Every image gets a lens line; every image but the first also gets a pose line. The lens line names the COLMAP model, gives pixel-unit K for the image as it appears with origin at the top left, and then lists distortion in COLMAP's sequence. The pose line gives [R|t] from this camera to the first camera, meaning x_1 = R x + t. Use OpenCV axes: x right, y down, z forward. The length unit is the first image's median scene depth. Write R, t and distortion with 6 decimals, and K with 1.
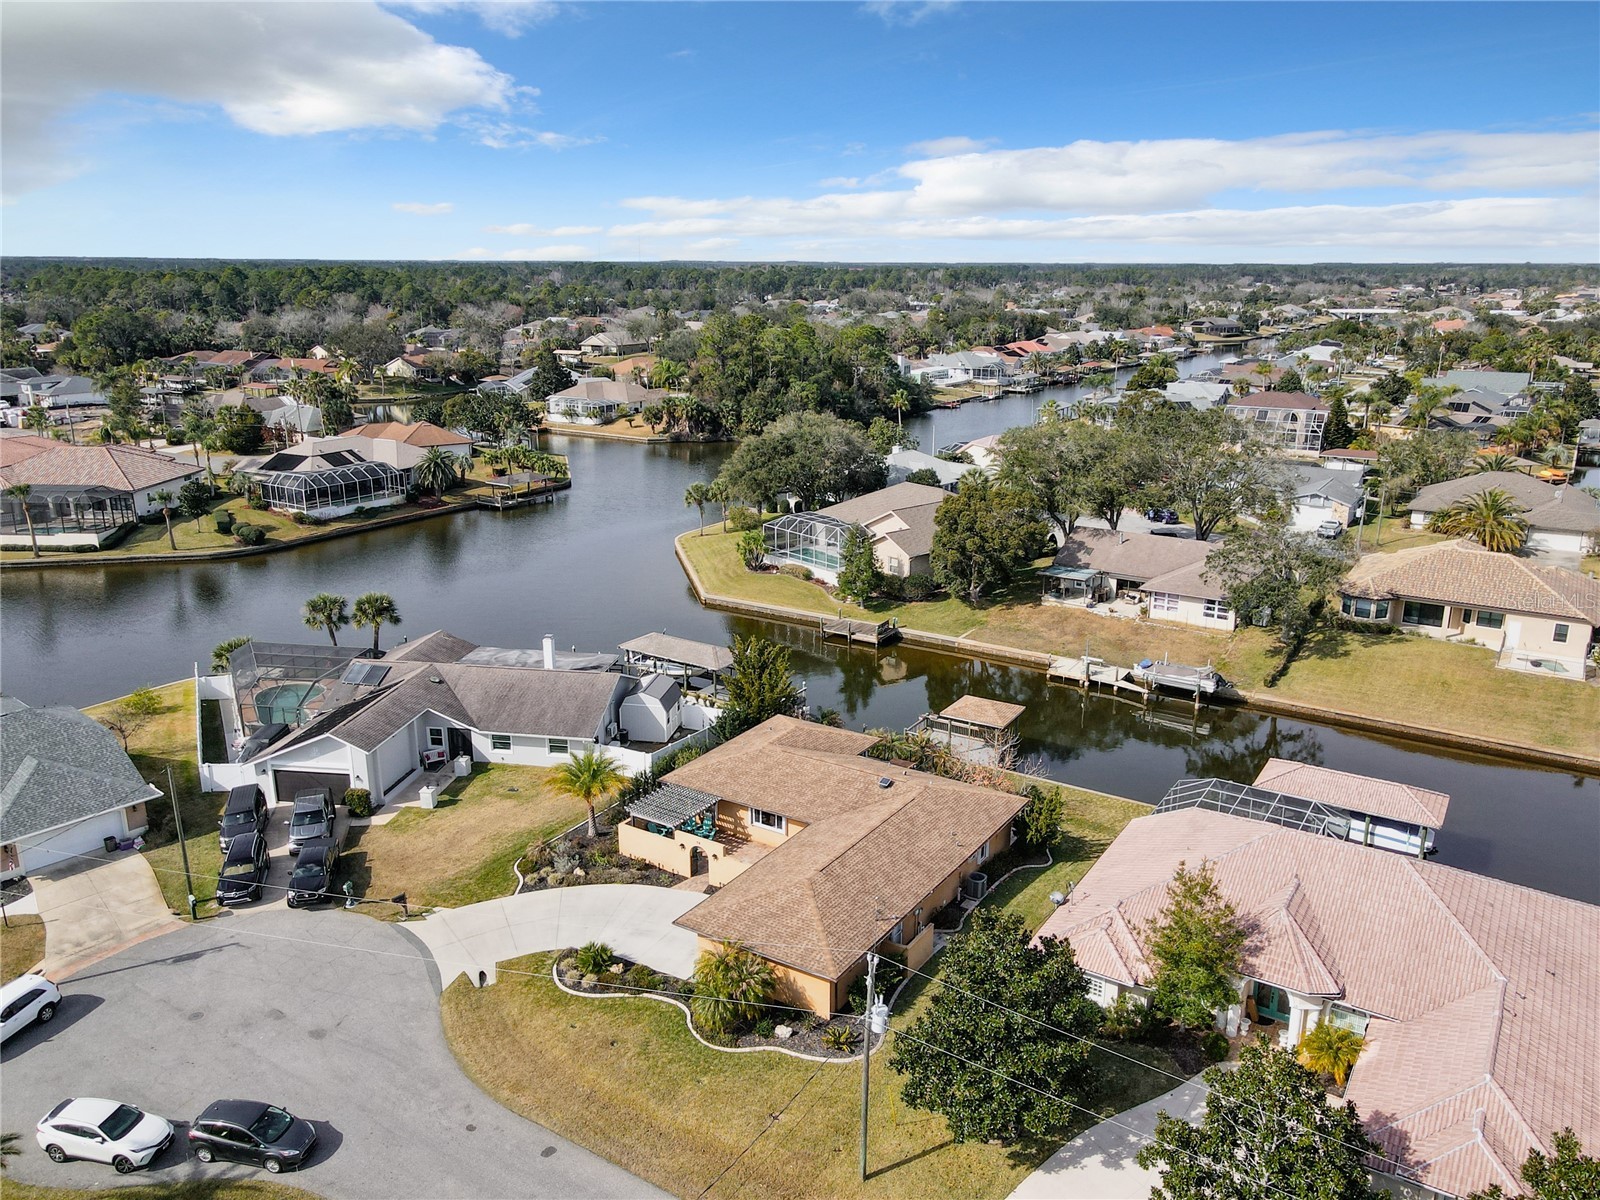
lens RADIAL K [[1191.0, 0, 819.4], [0, 1191.0, 641.0], [0, 0, 1]] dist [-0.009233, 0.082693]
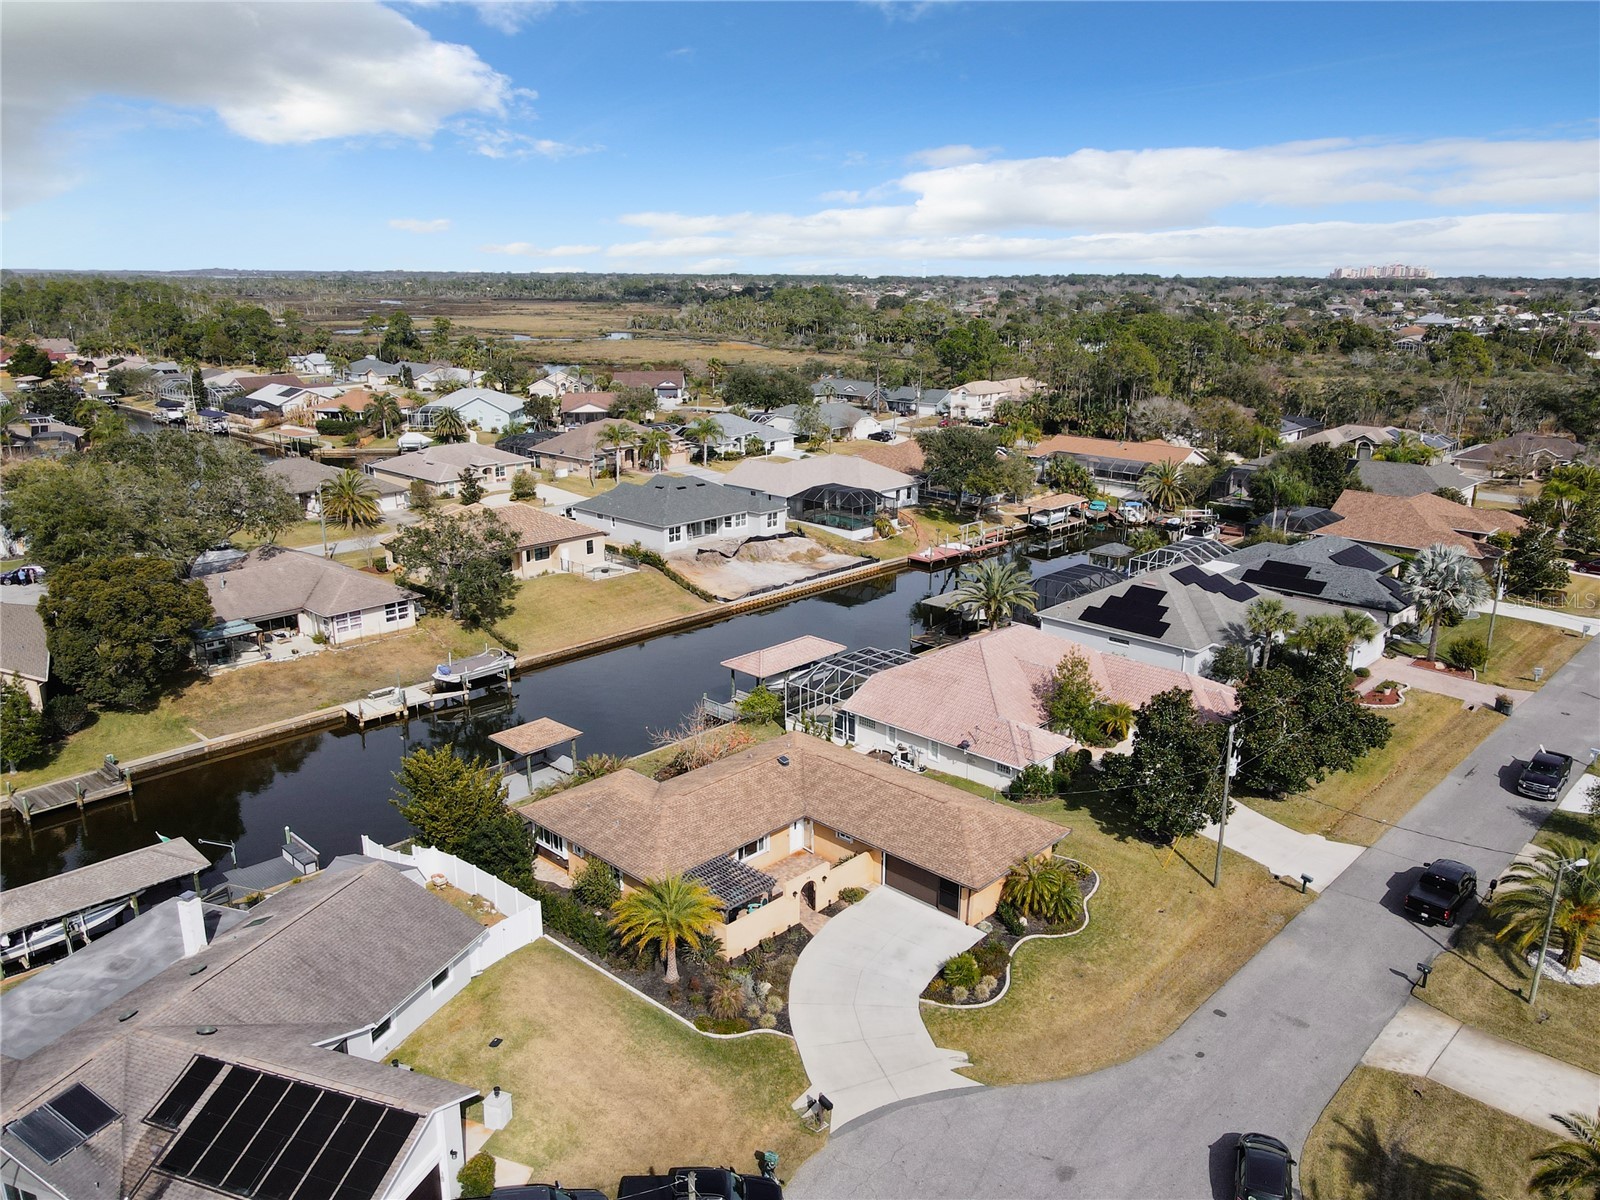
lens RADIAL K [[1191.0, 0, 819.4], [0, 1191.0, 641.0], [0, 0, 1]] dist [-0.009233, 0.082693]
pose [[0.180244, -0.298720, 0.937165, -0.579395], [0.298108, 0.924548, 0.237364, -0.142048], [-0.937360, 0.236593, 0.255695, 0.434311]]
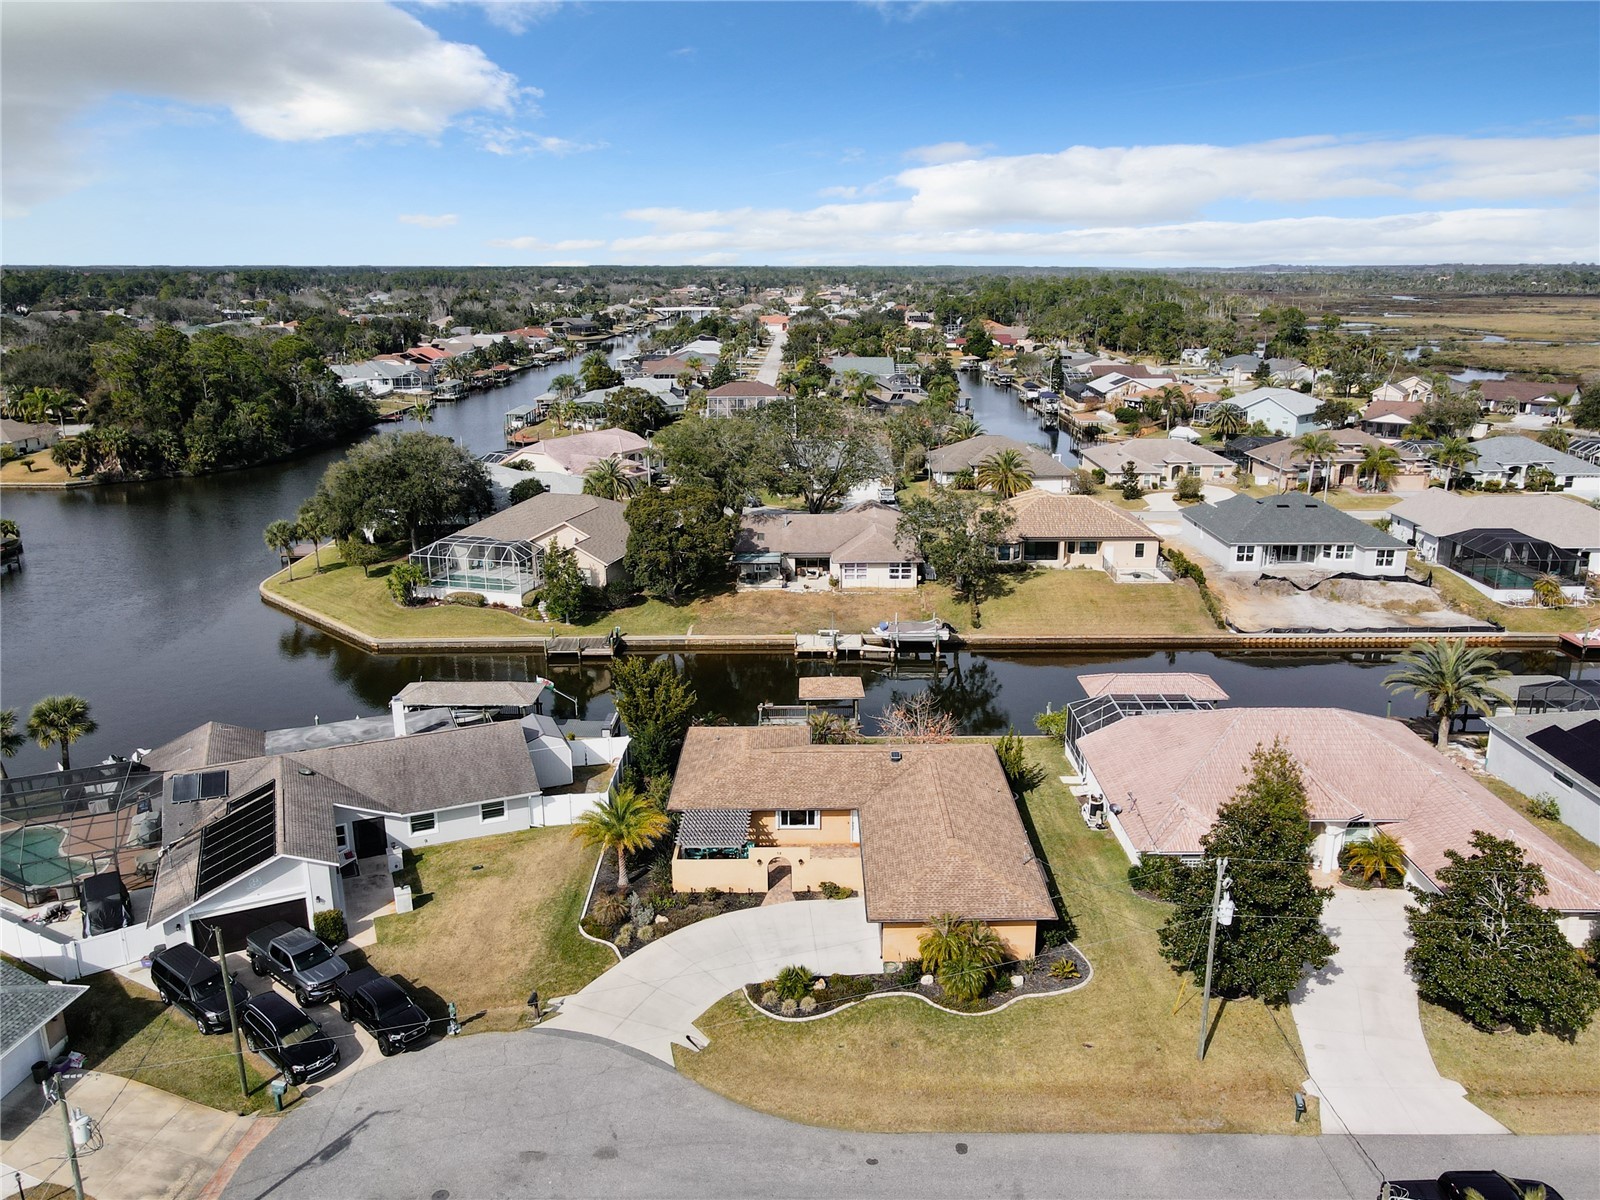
lens RADIAL K [[1212.0, 0, 810.0], [0, 1212.0, 596.5], [0, 0, 1]] dist [-0.008455, 0.056804]
pose [[0.842822, -0.150337, 0.516770, -0.351931], [0.171010, 0.985239, 0.007715, -0.027500], [-0.510301, 0.081870, 0.856090, 0.065420]]
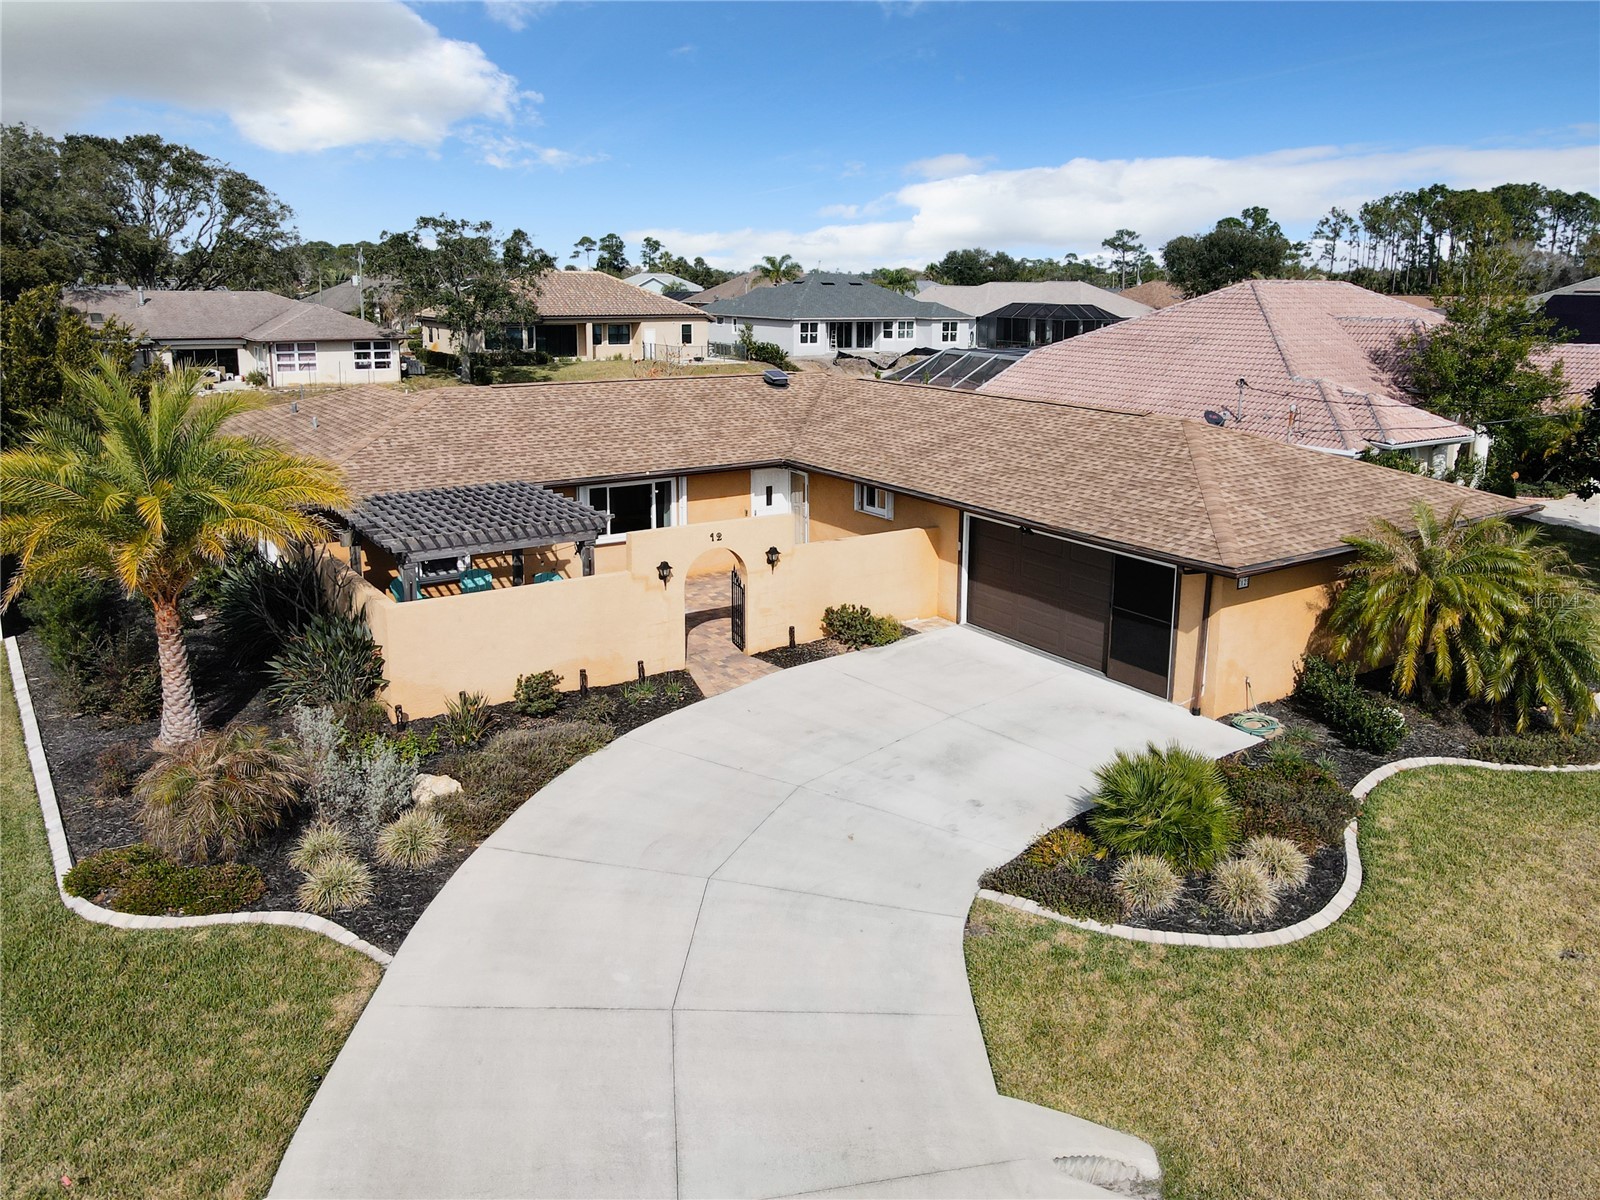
lens RADIAL K [[1215.4, 0, 803.5], [0, 1215.4, 509.0], [0, 0, 1]] dist [-0.005595, 0.048759]
pose [[0.392633, -0.169165, 0.904004, -0.242455], [0.275343, 0.959475, 0.059957, 0.091936], [-0.877511, 0.225370, 0.423300, 0.516709]]
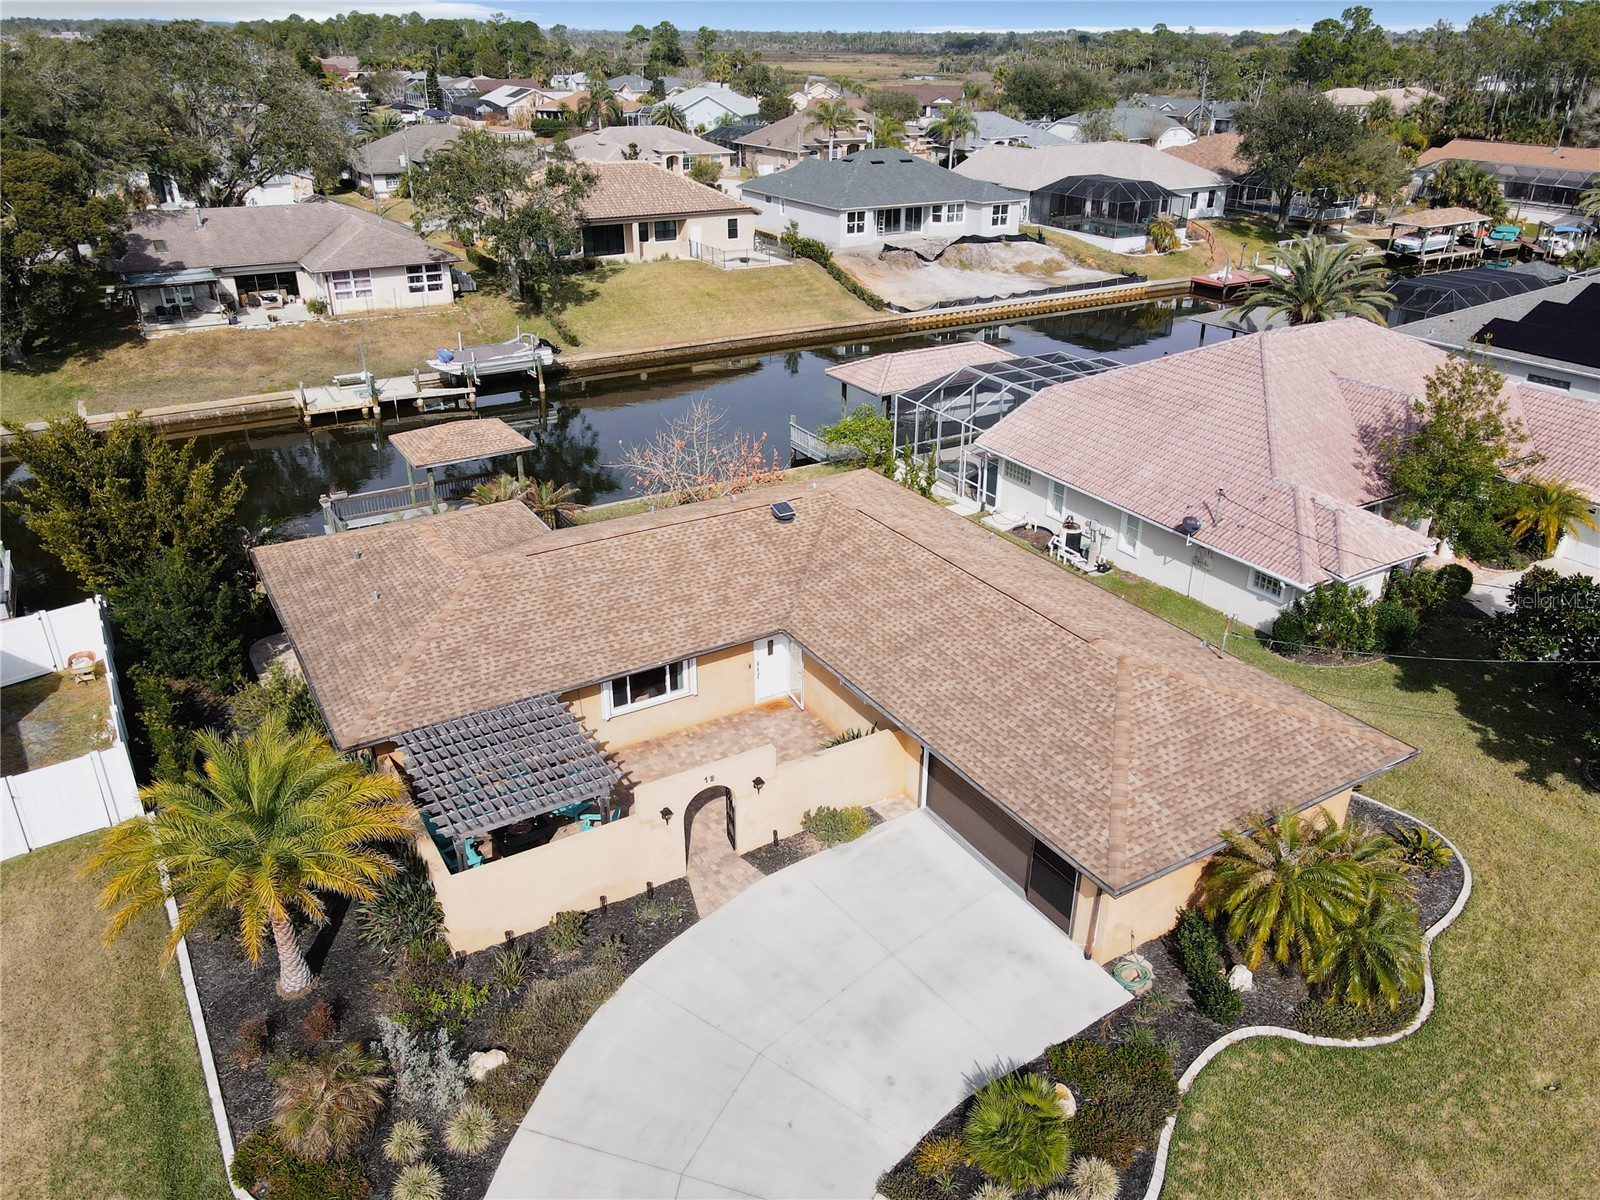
lens RADIAL K [[1184.7, 0, 806.4], [0, 1184.7, 606.2], [0, 0, 1]] dist [-0.002556, 0.044490]
pose [[0.439222, -0.390019, 0.809302, -0.236925], [0.269414, 0.916568, 0.295497, 0.005890], [-0.857030, 0.088249, 0.507654, 0.474503]]
